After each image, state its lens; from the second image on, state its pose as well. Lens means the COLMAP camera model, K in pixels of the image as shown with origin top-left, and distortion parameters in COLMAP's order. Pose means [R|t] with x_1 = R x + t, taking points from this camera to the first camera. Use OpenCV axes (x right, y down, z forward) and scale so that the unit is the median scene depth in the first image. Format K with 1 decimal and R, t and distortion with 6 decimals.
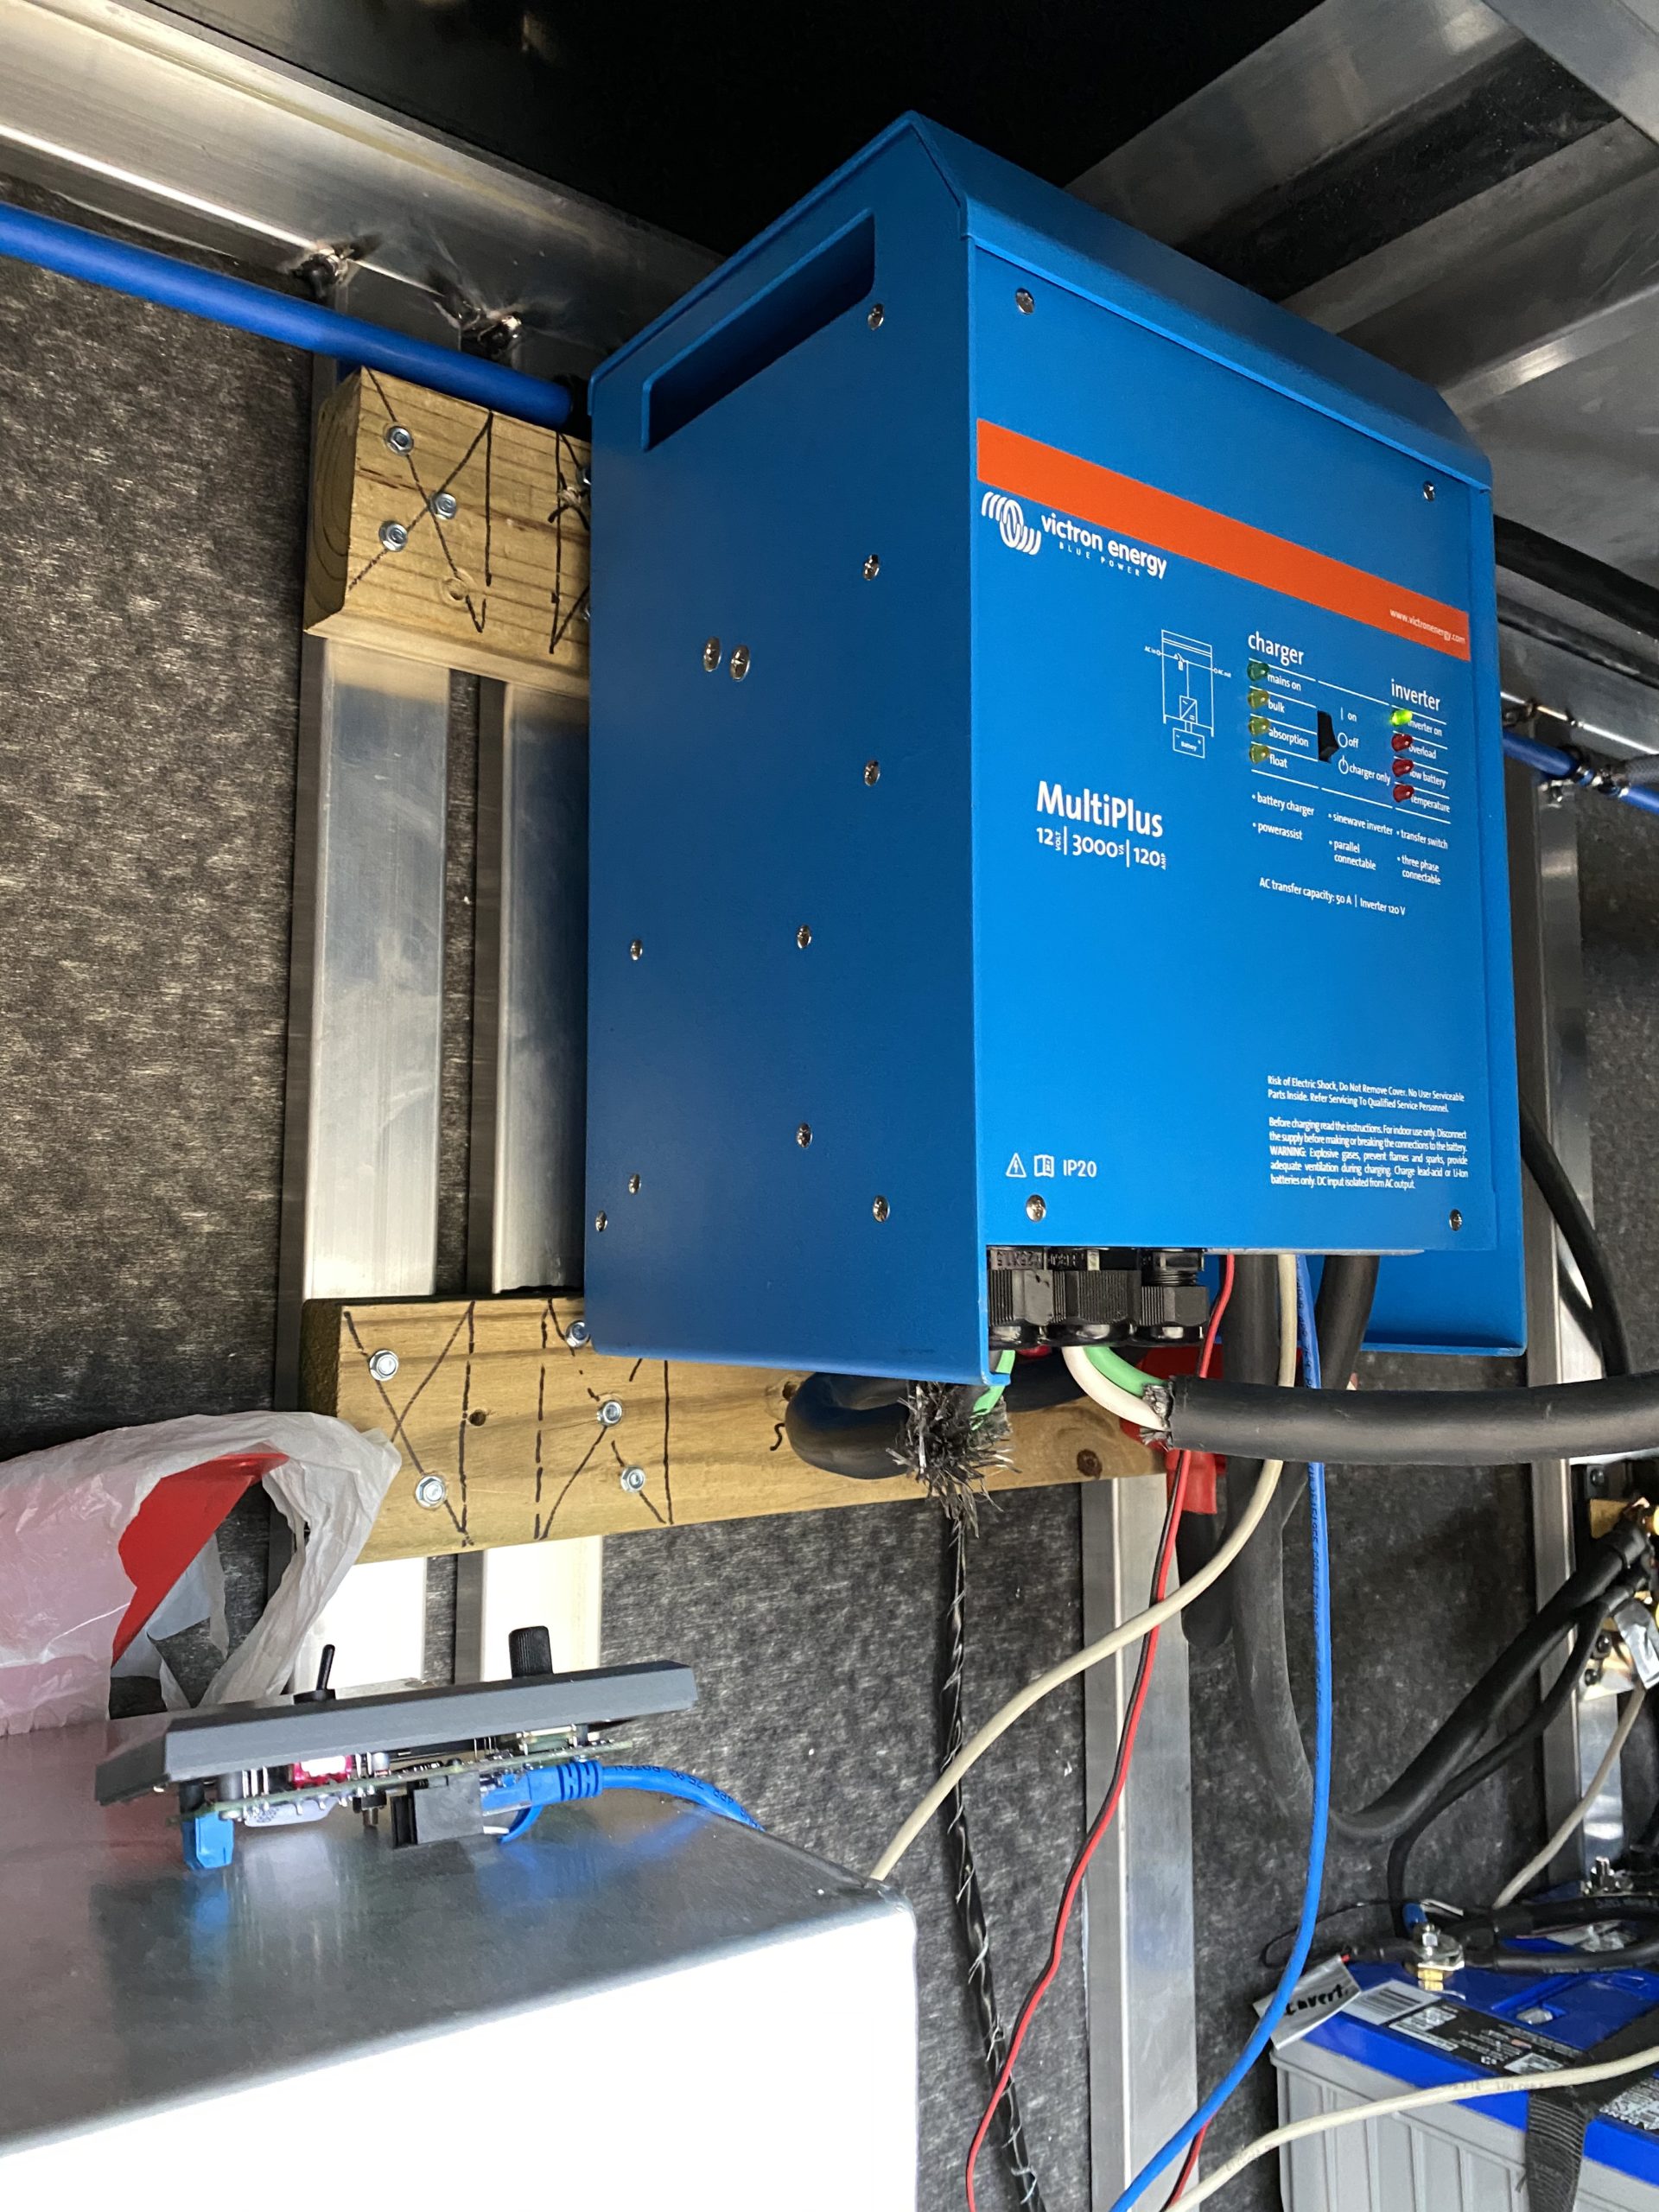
lens RADIAL K [[1707.8, 0, 829.5], [0, 1707.8, 1106.0], [0, 0, 1]] dist [0.004571, -0.005623]
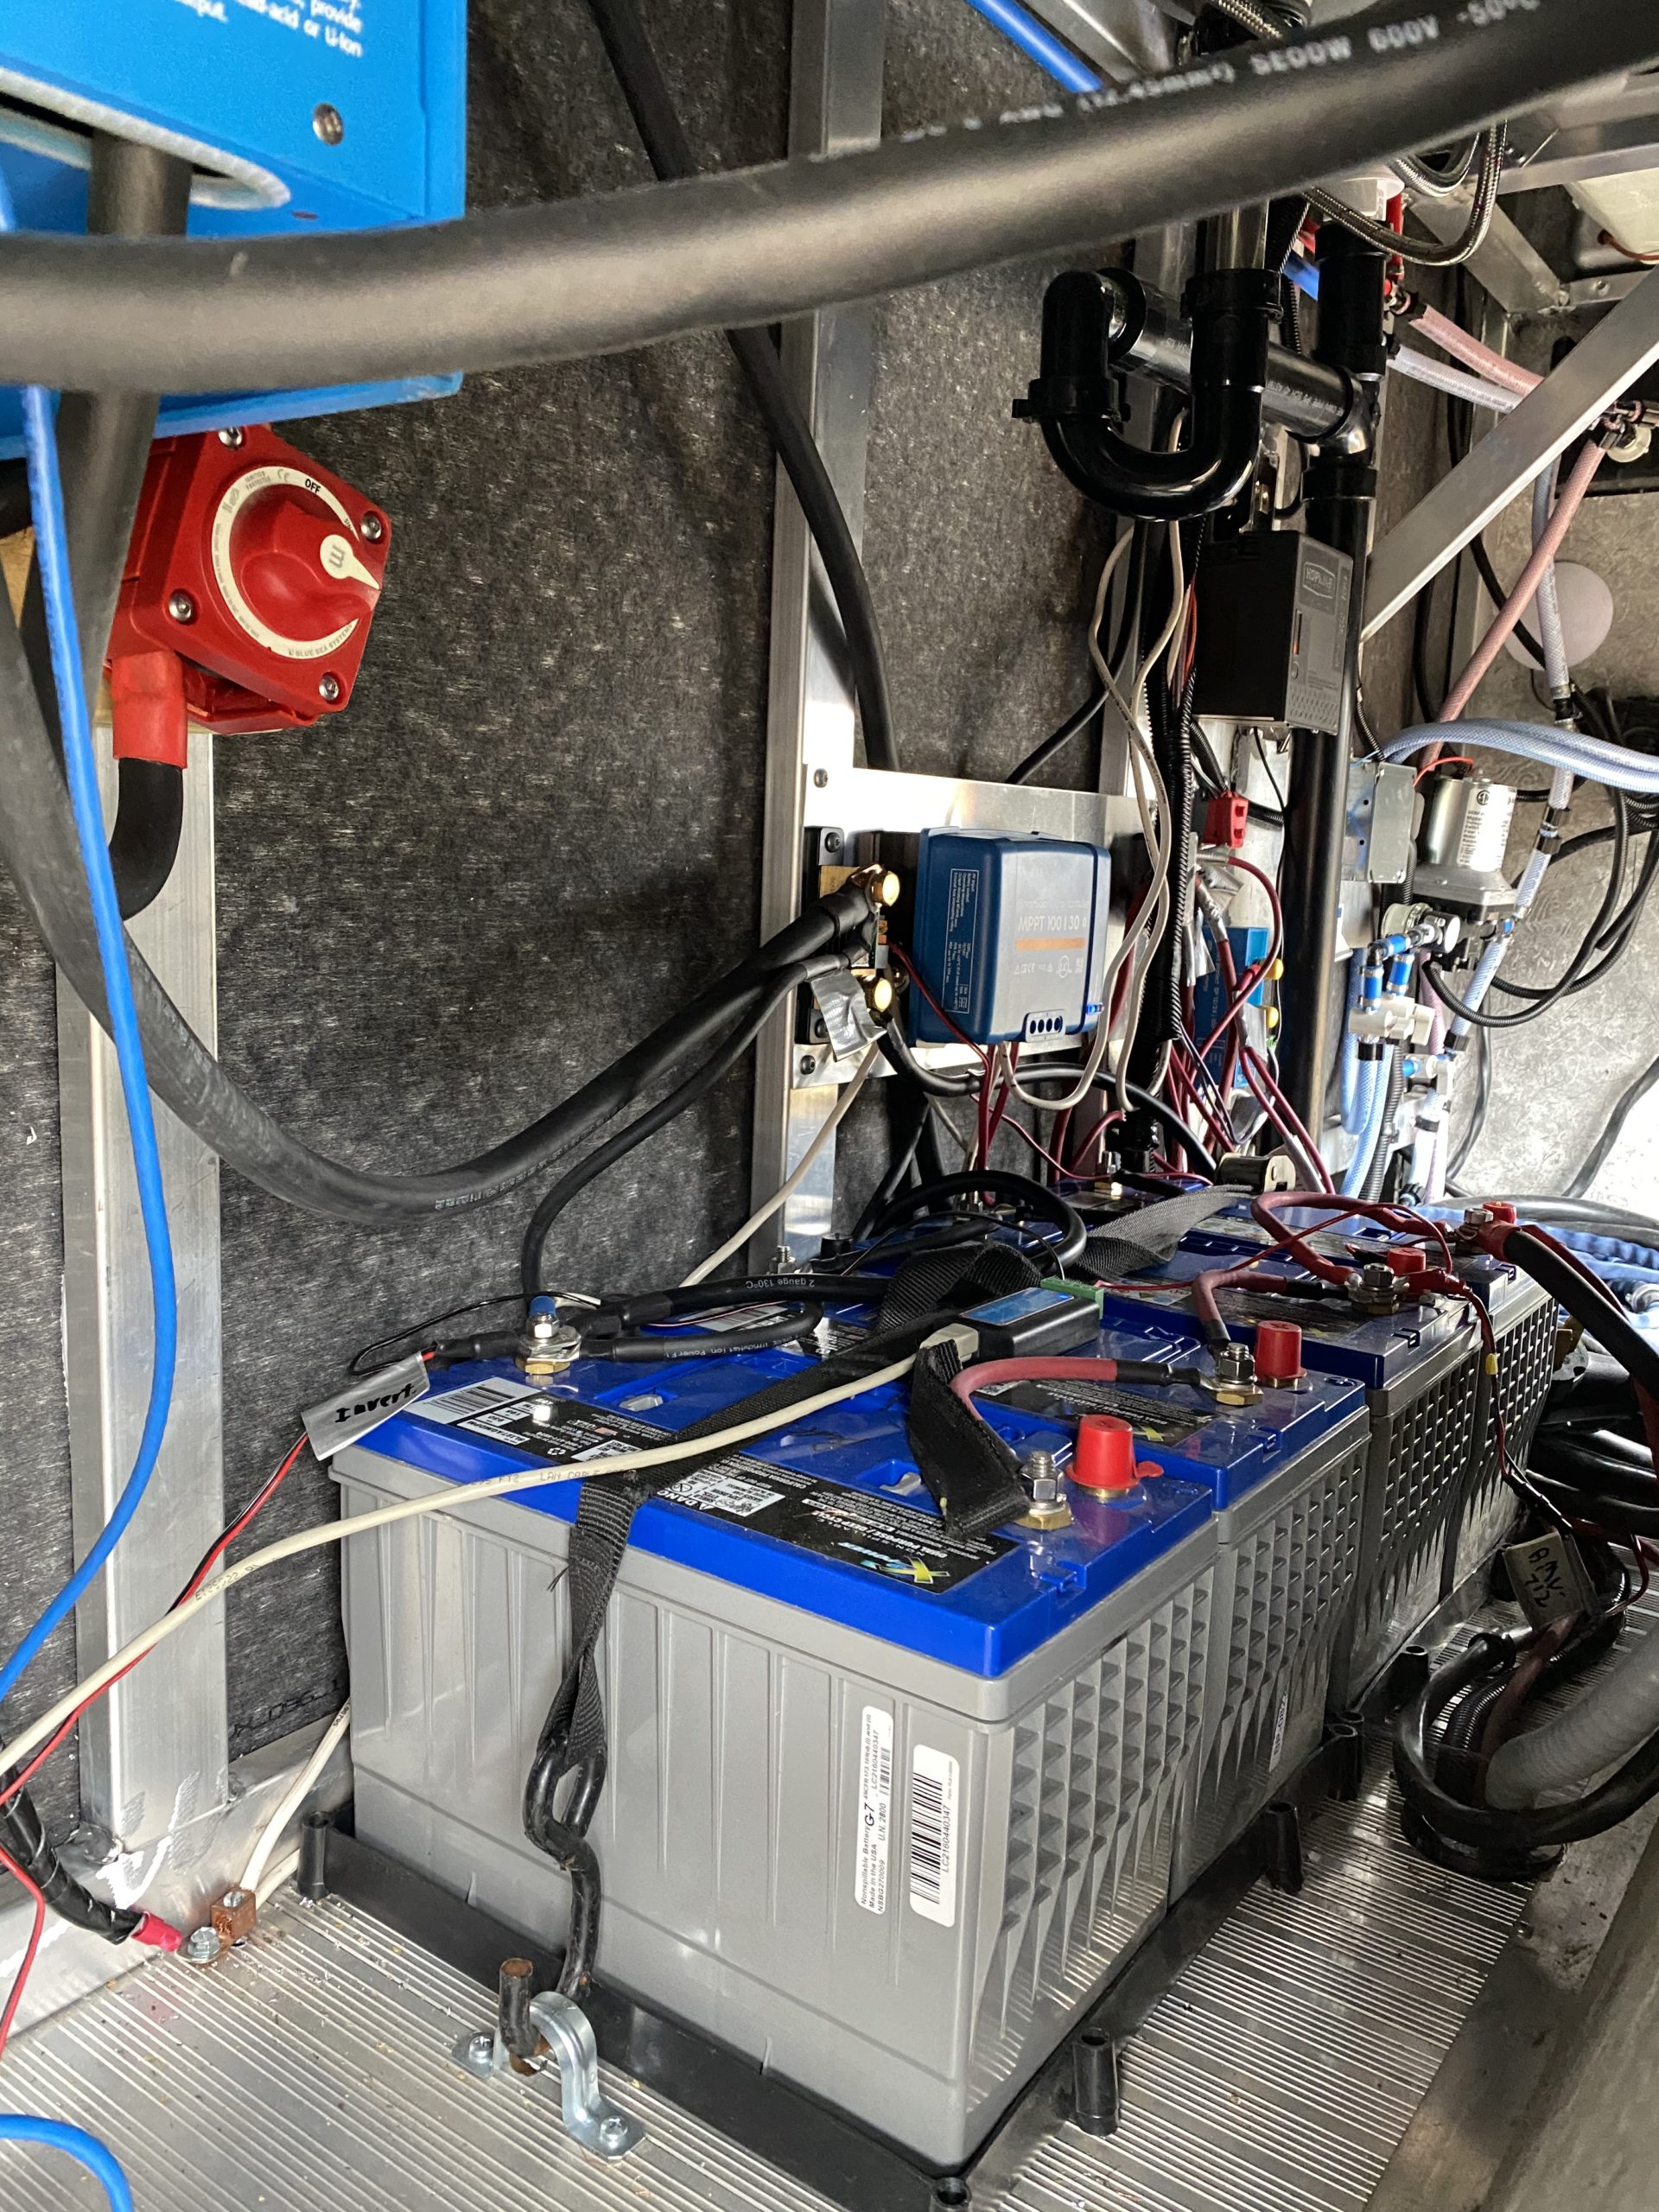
lens RADIAL K [[1691.8, 0, 829.5], [0, 1691.8, 1106.0], [0, 0, 1]] dist [0.155006, -0.401836]
pose [[0.955865, -0.009111, 0.293665, 0.241622], [-0.070805, 0.962916, 0.260343, 0.152559], [-0.285147, -0.269646, 0.919773, 0.217245]]
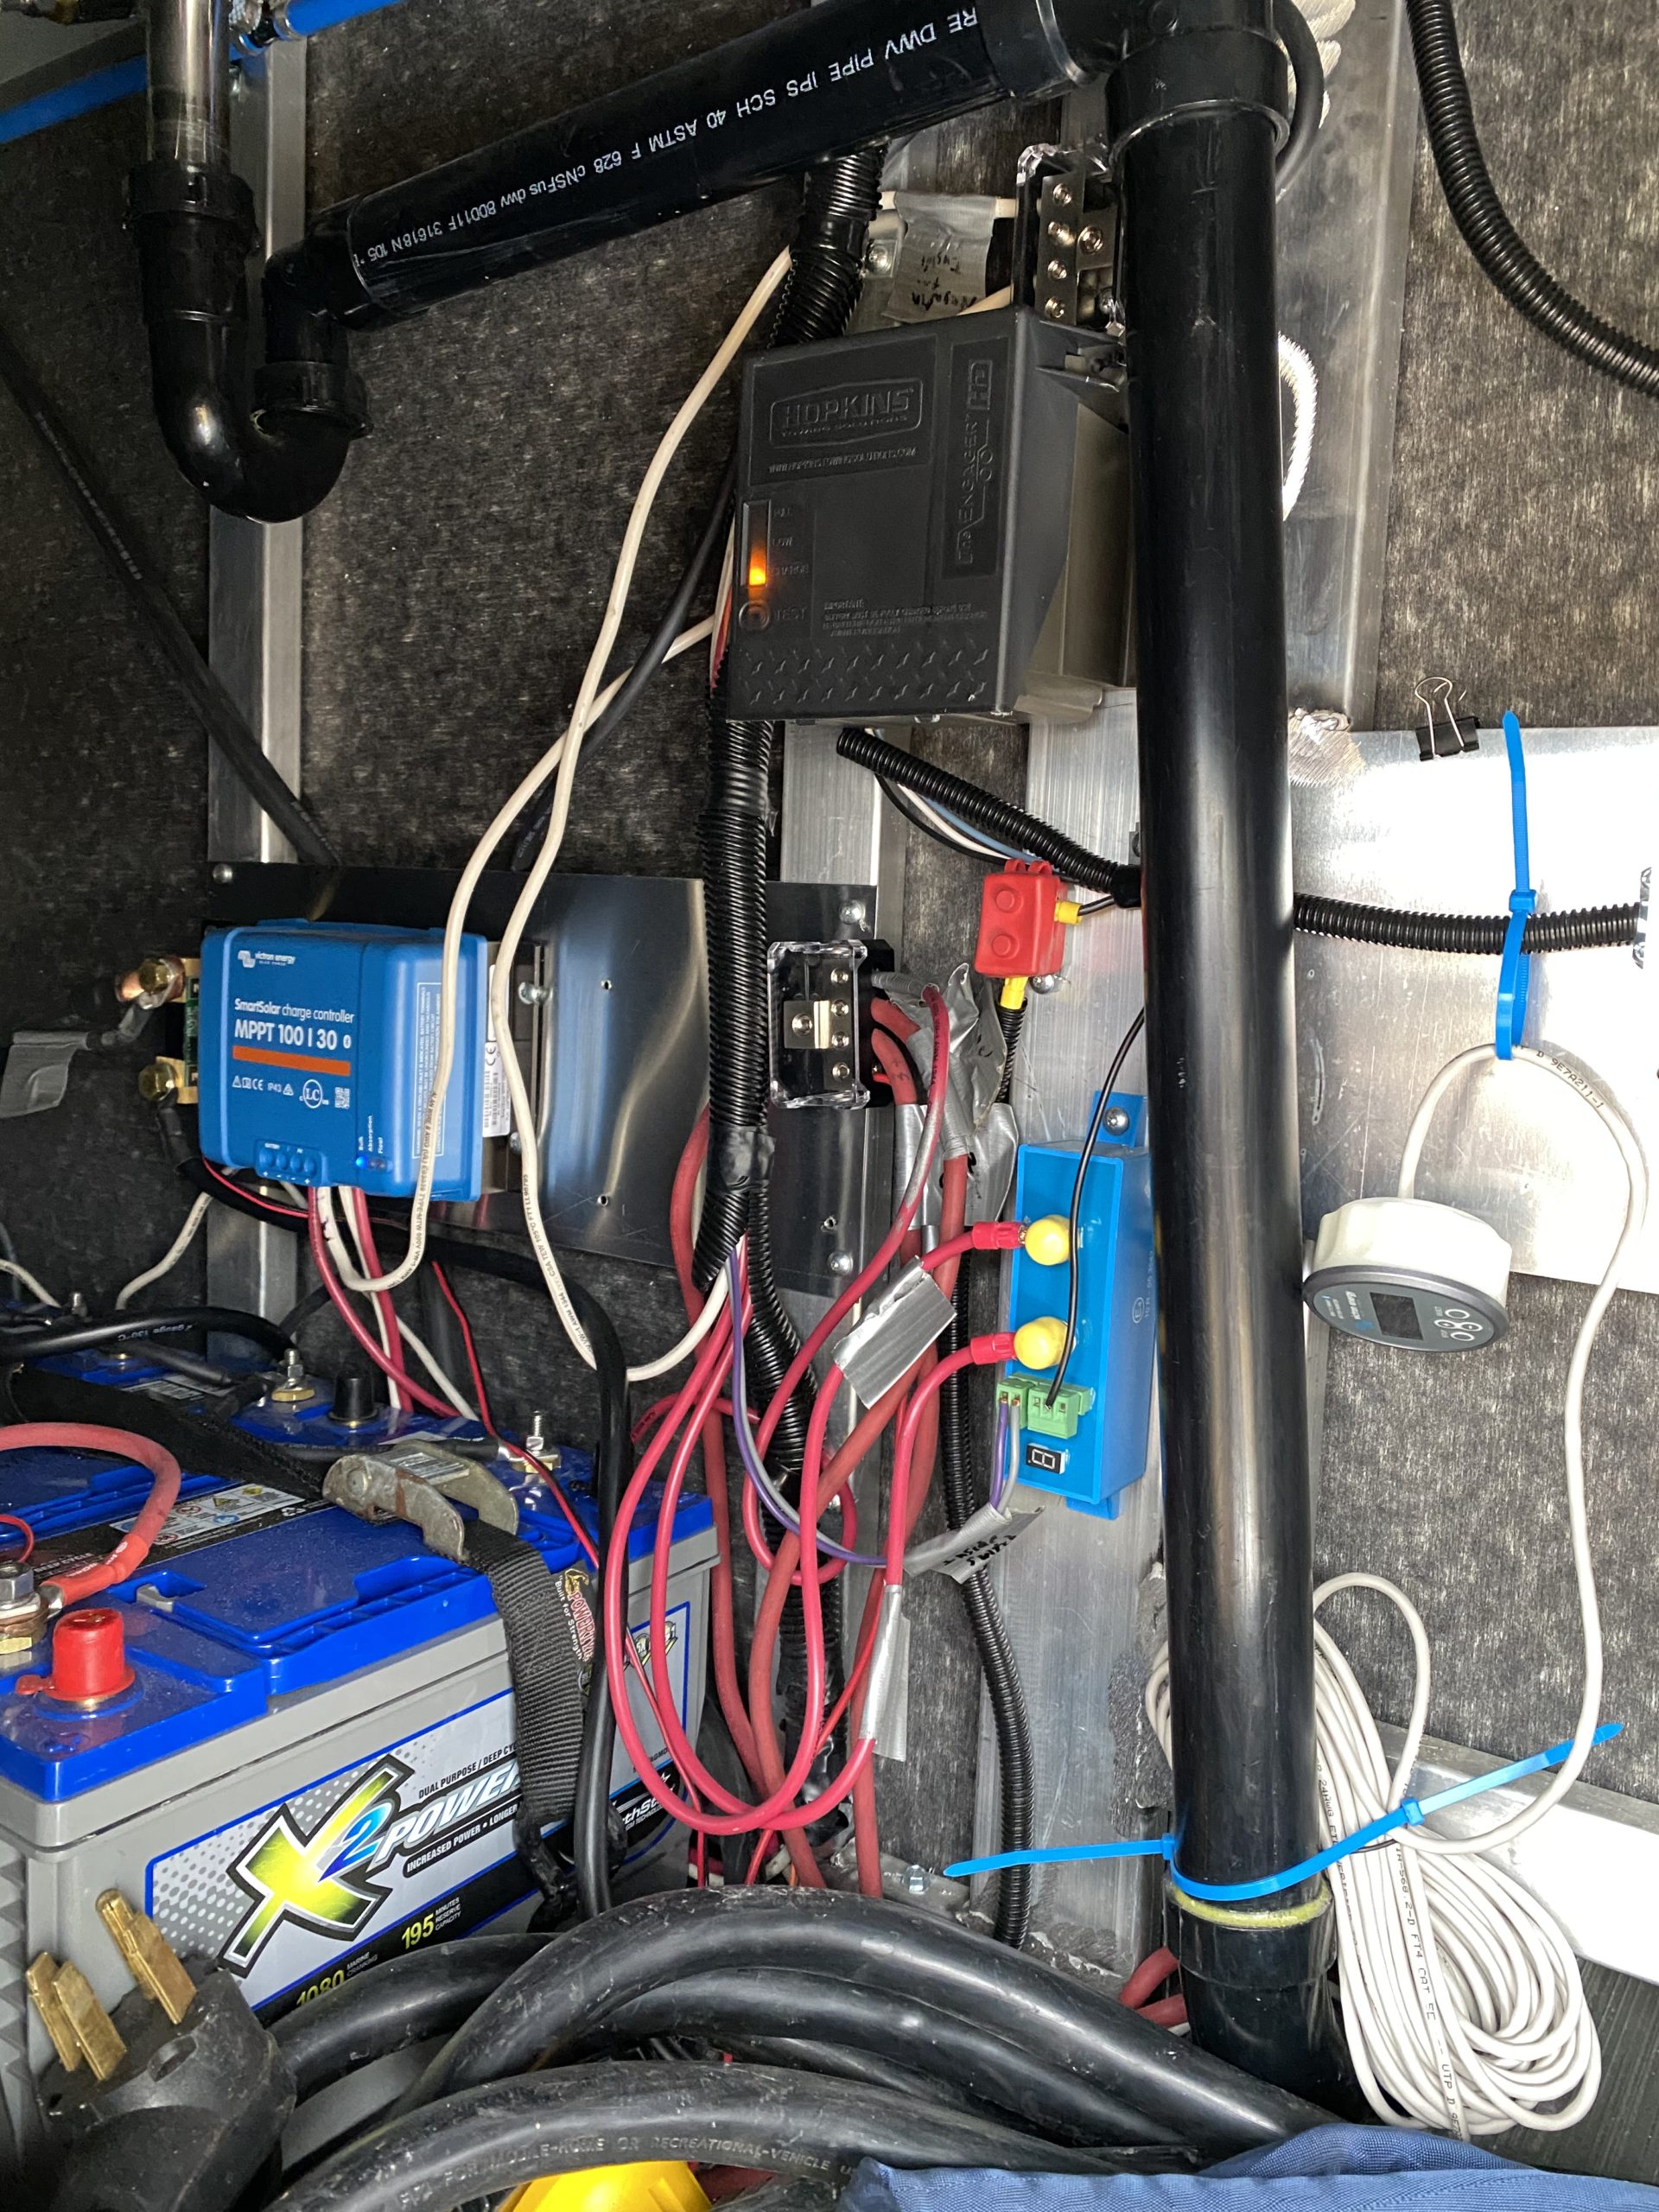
lens RADIAL K [[1691.8, 0, 829.5], [0, 1691.8, 1106.0], [0, 0, 1]] dist [0.155006, -0.401836]
pose [[0.299125, 0.111077, -0.947727, 1.726987], [0.060975, 0.988947, 0.135153, 0.254992], [0.952264, -0.098215, 0.289046, 1.295087]]
